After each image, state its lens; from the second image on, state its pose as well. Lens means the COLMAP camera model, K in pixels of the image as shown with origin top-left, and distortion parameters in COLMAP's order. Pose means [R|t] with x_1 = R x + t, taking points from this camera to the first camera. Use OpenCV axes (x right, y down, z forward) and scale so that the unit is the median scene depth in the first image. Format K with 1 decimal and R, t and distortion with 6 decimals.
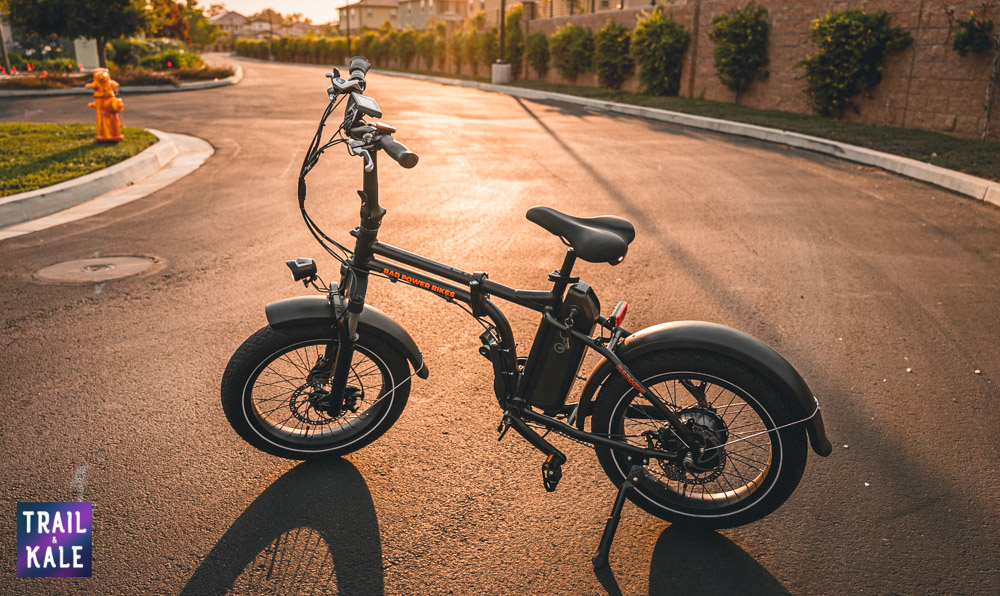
lens RADIAL K [[837.8, 0, 527.9], [0, 837.8, 309.0], [0, 0, 1]] dist [0.012394, -0.006093]
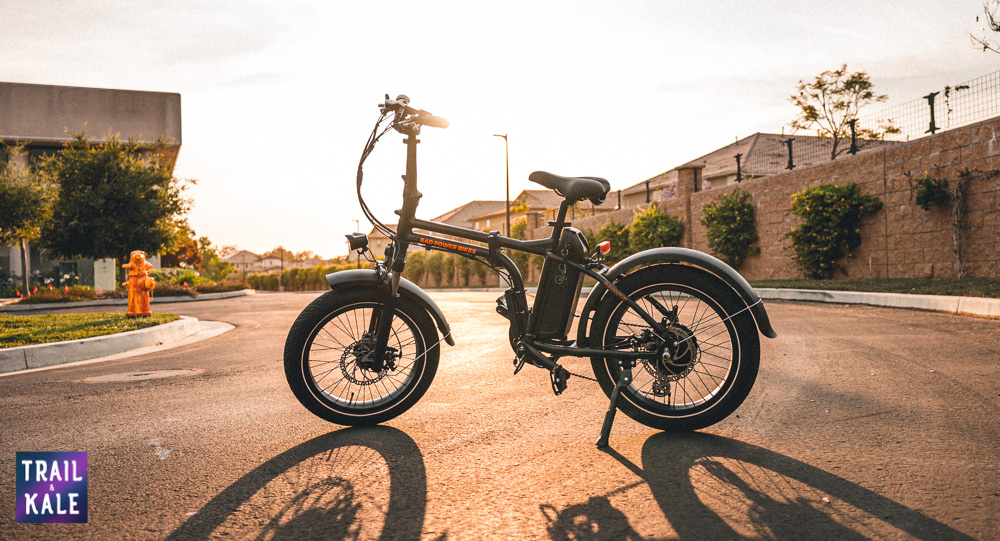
lens RADIAL K [[868.7, 0, 549.1], [0, 868.7, 252.0], [0, 0, 1]] dist [0.010407, 0.005271]
pose [[0.998952, -0.041953, 0.018287, -0.000085], [0.045610, 0.945467, -0.322510, 0.096028], [-0.003760, 0.323006, 0.946389, -0.059069]]
